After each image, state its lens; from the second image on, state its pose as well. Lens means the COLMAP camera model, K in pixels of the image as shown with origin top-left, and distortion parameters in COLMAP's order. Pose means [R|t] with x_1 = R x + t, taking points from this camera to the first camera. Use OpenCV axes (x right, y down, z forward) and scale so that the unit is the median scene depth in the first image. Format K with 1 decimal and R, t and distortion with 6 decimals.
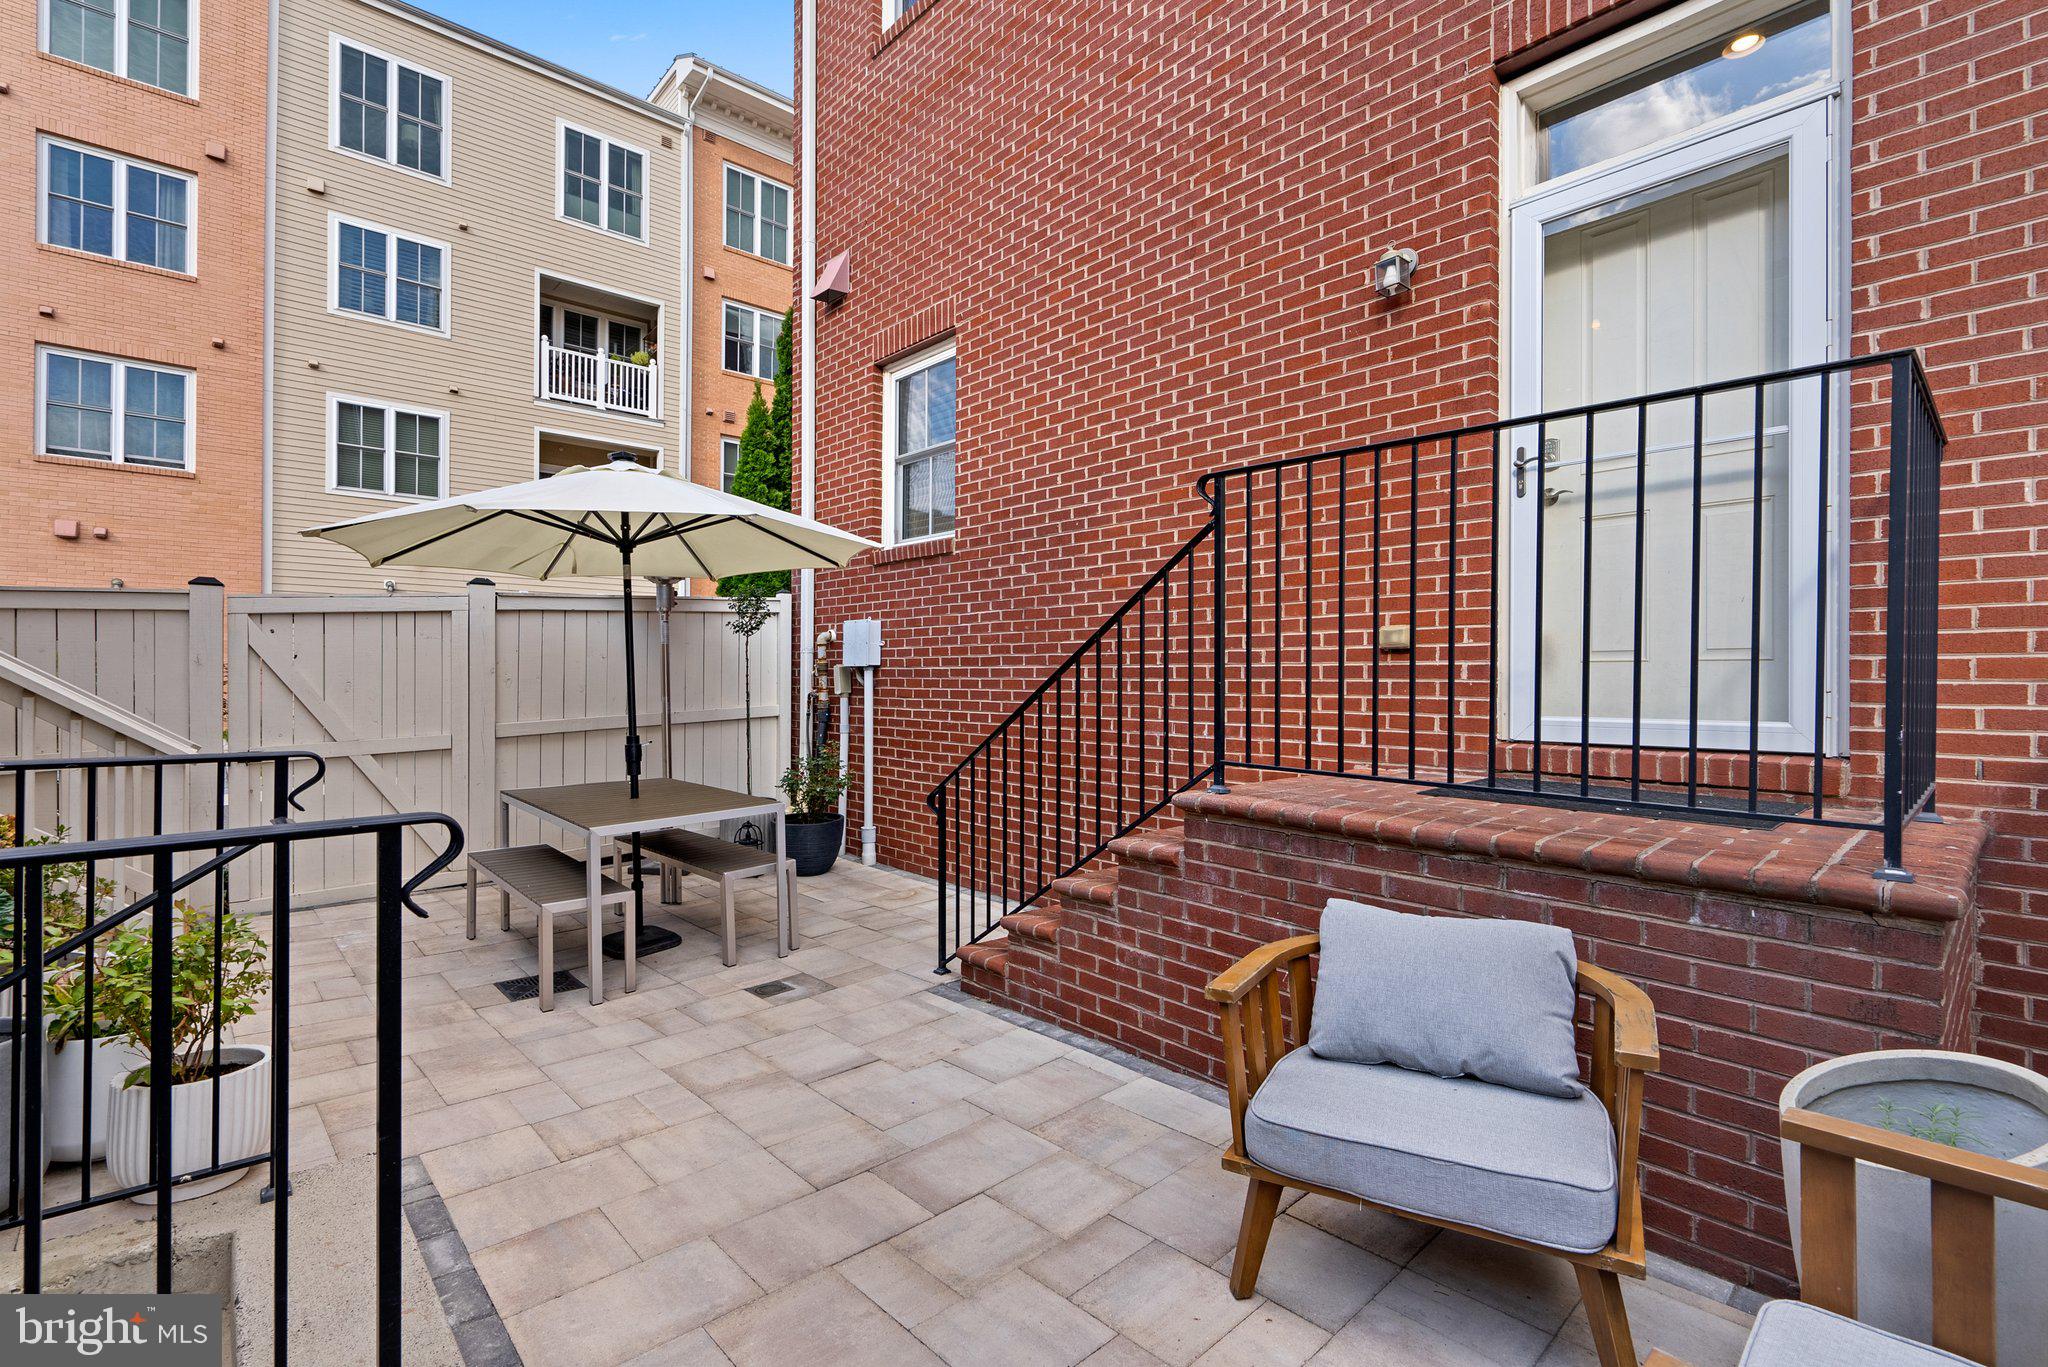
lens RADIAL K [[927.8, 0, 1027.2], [0, 927.8, 680.7], [0, 0, 1]] dist [-0.001808, -0.000592]
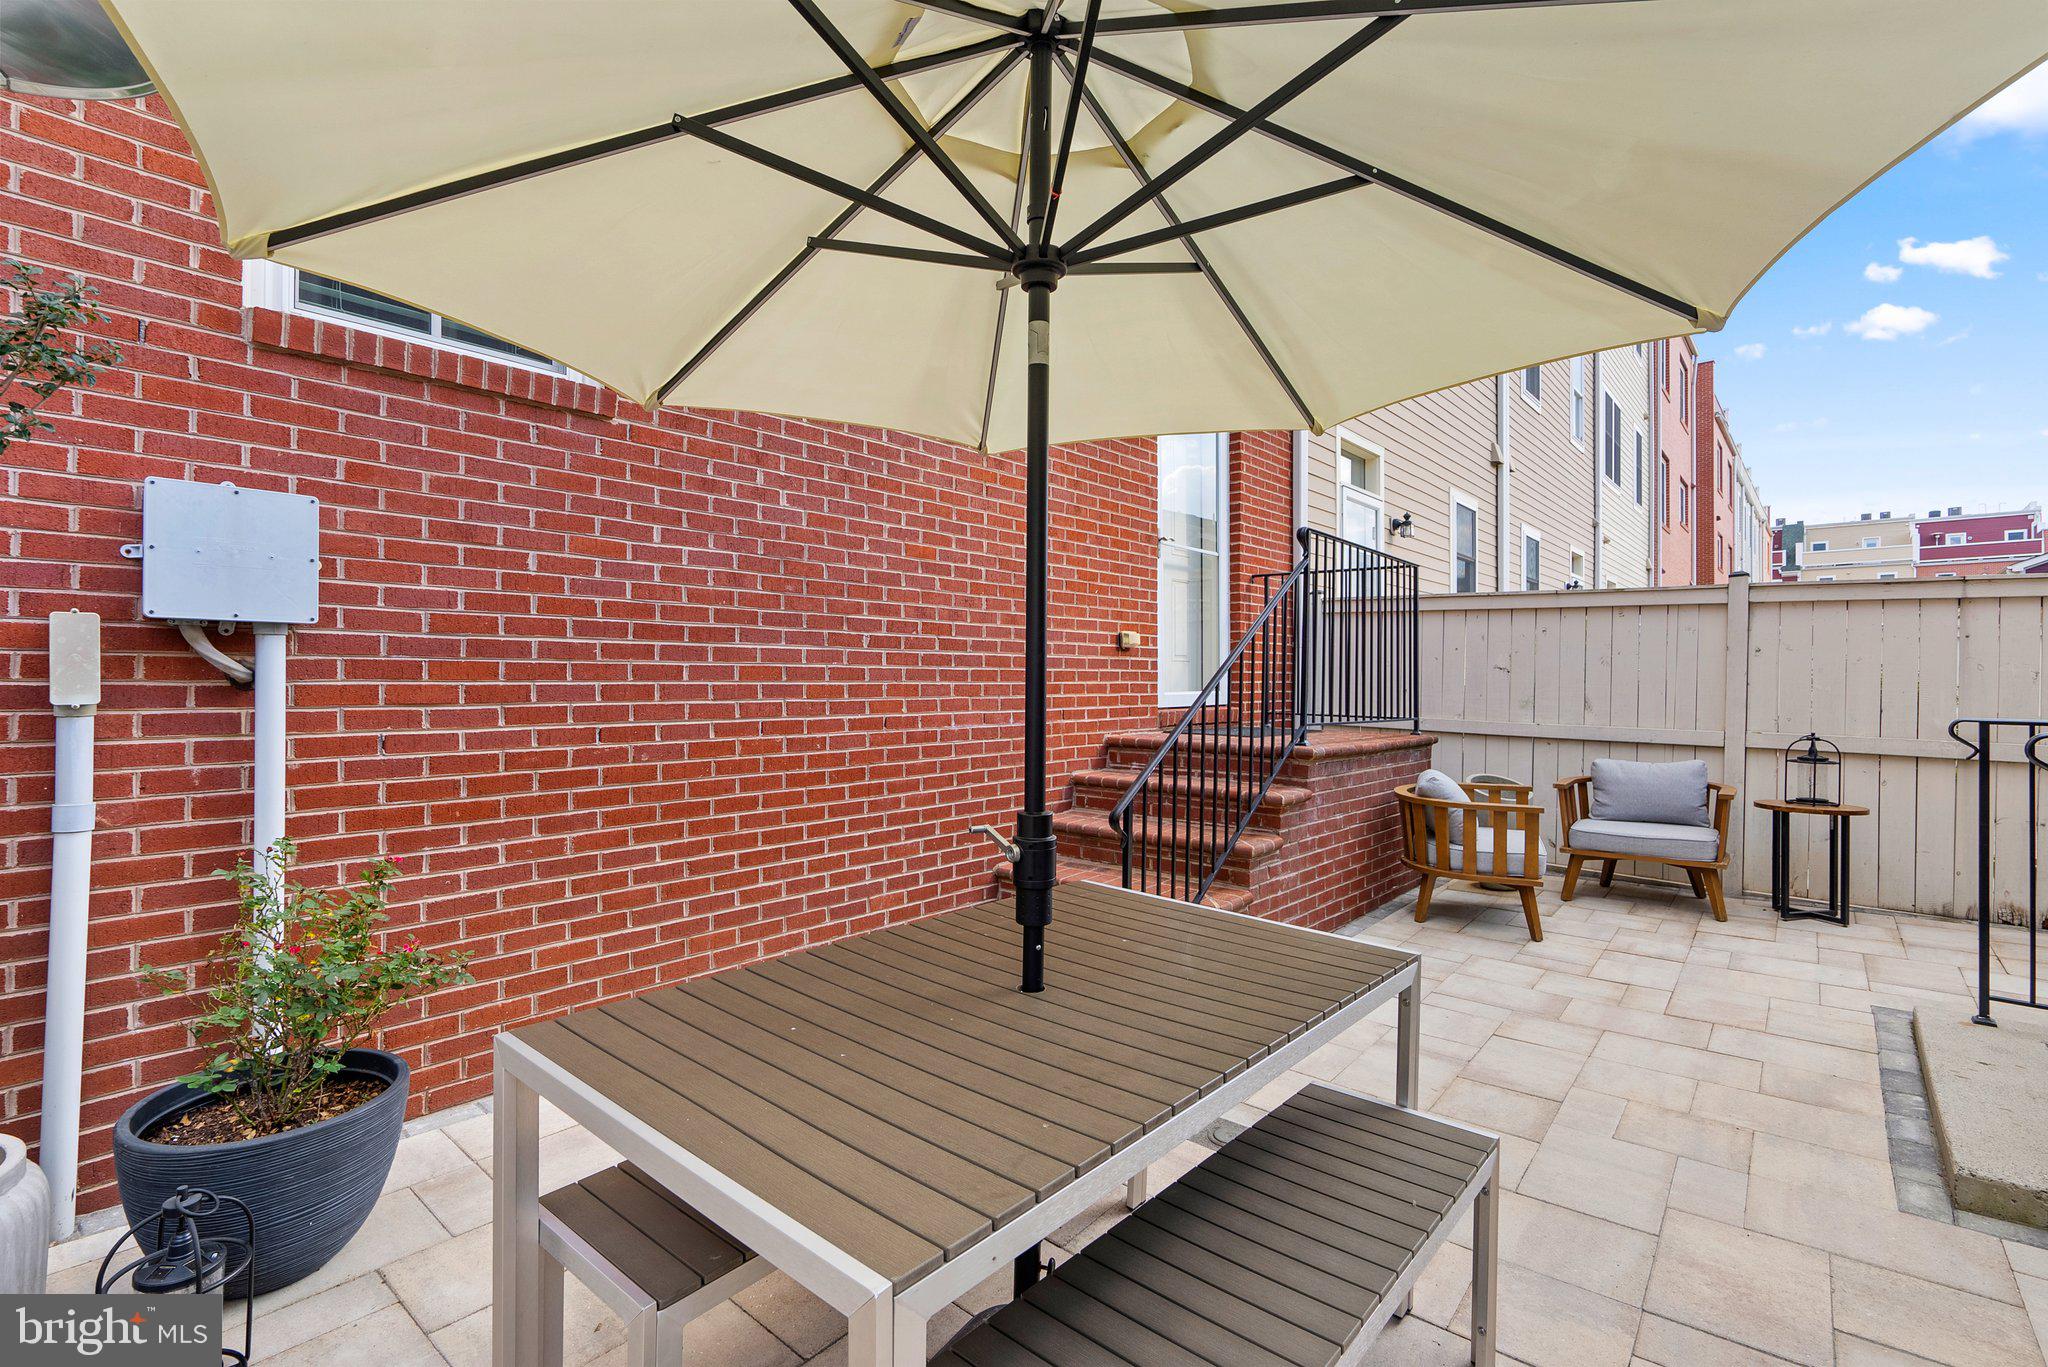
lens RADIAL K [[926.2, 0, 1023.5], [0, 926.2, 677.0], [0, 0, 1]] dist [-0.001899, -0.000060]
pose [[-0.113100, 0.002061, 0.993581, -0.674436], [0.002858, 0.999994, -0.001749, 0.008329], [-0.993579, 0.002642, -0.113105, 0.904501]]
